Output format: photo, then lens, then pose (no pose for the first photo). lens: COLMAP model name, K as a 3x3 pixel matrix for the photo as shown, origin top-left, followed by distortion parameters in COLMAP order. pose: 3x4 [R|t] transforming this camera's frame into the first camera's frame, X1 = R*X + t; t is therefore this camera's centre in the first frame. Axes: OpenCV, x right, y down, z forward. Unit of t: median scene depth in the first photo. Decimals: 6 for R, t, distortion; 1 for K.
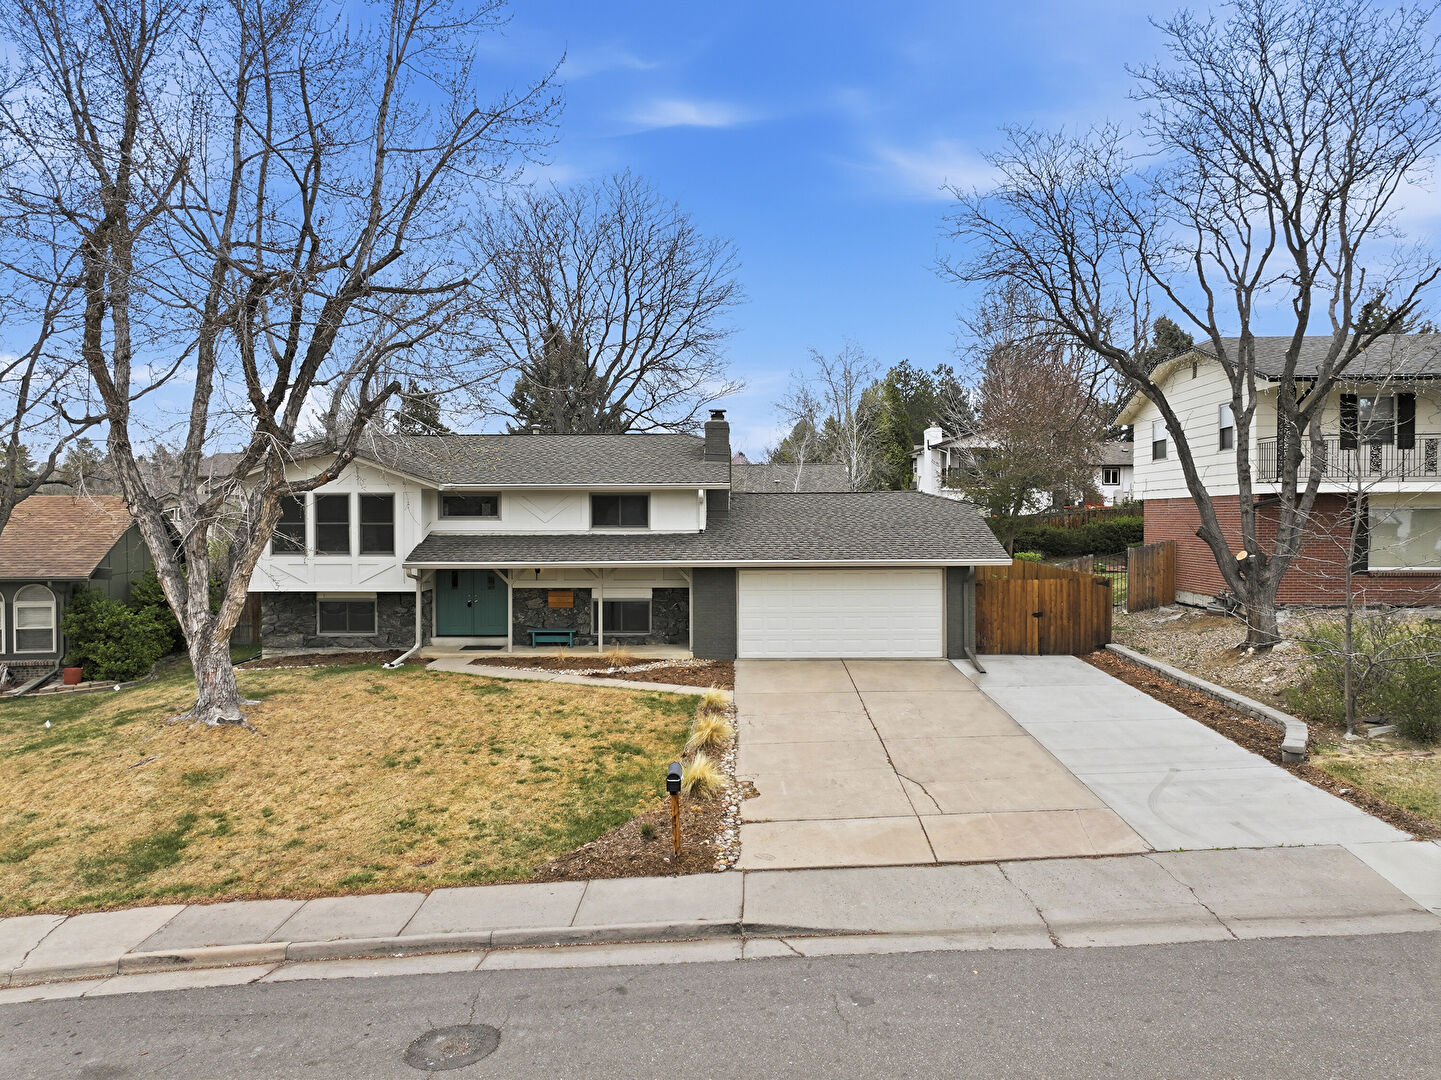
lens RADIAL K [[996.7, 0, 720.8], [0, 996.7, 532.6], [0, 0, 1]] dist [-0.015483, 0.023797]
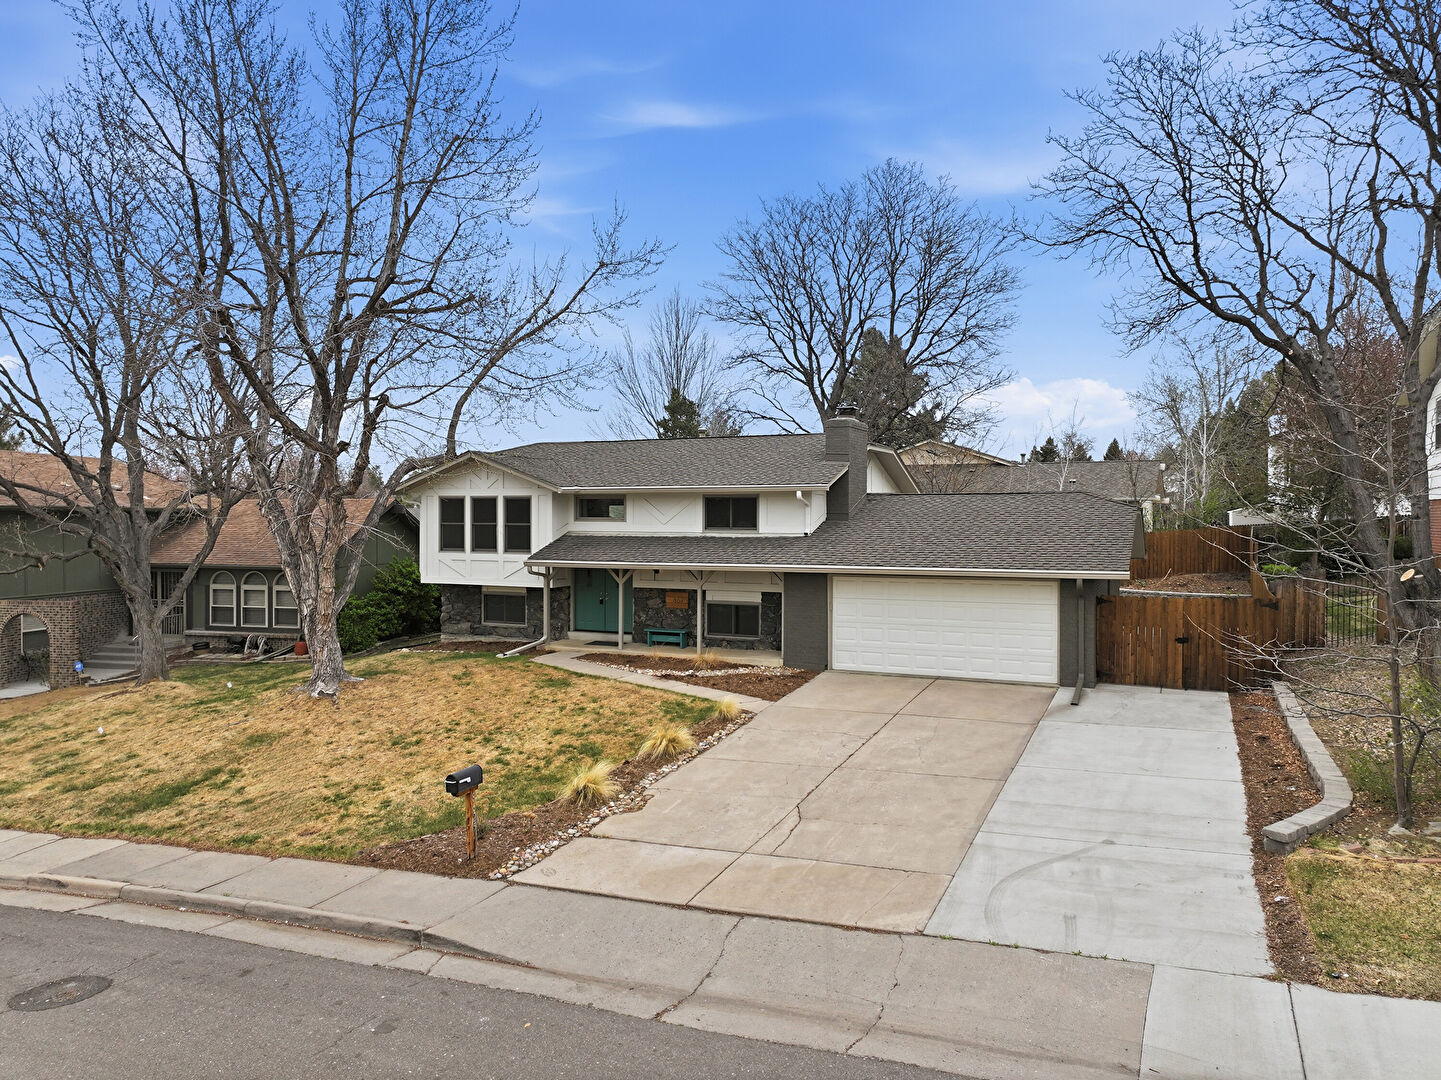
lens RADIAL K [[996.7, 0, 723.5], [0, 996.7, 529.9], [0, 0, 1]] dist [-0.015483, 0.023797]
pose [[0.919508, 0.010019, -0.392943, 0.482696], [-0.011622, 0.999931, -0.001701, -0.005492], [0.392899, 0.006131, 0.919561, 0.147524]]
